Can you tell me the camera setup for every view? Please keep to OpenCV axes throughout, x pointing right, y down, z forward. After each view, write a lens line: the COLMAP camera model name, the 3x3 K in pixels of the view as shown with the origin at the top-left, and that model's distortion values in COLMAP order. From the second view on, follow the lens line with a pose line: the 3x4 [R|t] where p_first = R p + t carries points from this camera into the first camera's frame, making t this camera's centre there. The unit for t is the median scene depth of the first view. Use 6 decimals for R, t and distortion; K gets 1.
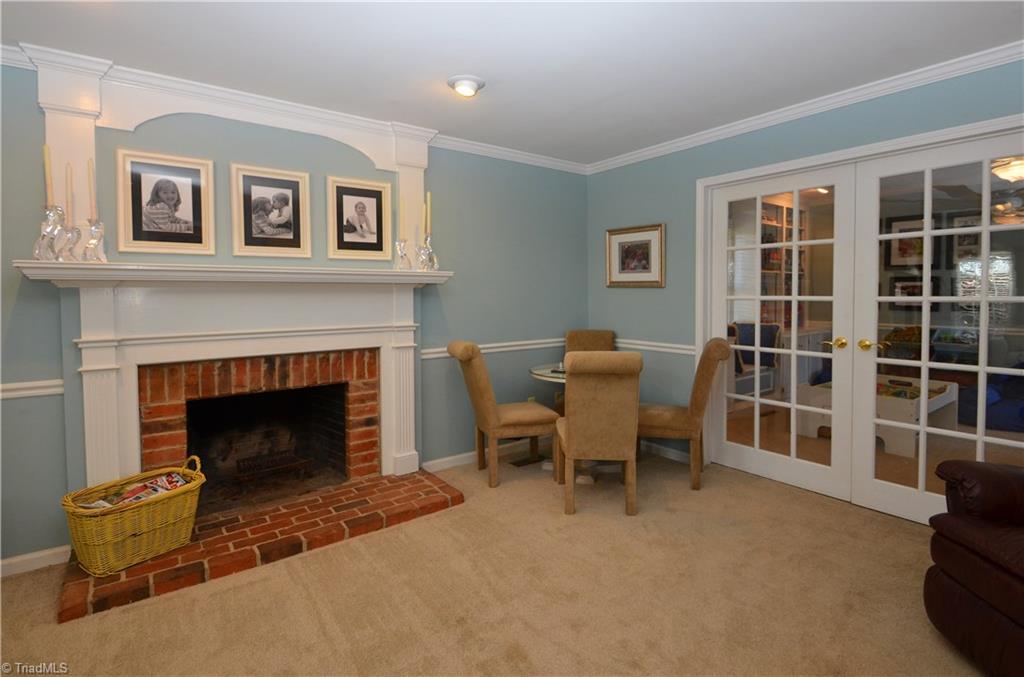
lens RADIAL K [[493.5, 0, 513.4], [0, 493.5, 309.1], [0, 0, 1]] dist [0.025732, -0.025455]
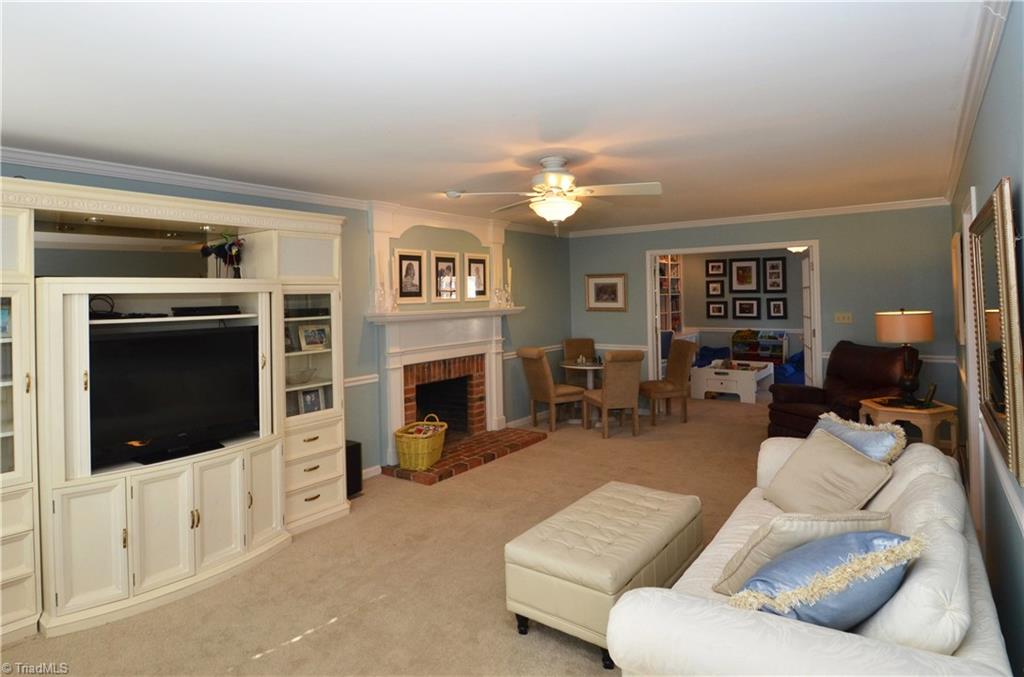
lens RADIAL K [[561.9, 0, 488.5], [0, 561.9, 298.9], [0, 0, 1]] dist [-0.000329, -0.000076]
pose [[0.962641, -0.014479, 0.270394, -0.988551], [0.023634, 0.999251, -0.030635, -0.060388], [-0.269748, 0.035881, 0.962262, -1.055481]]
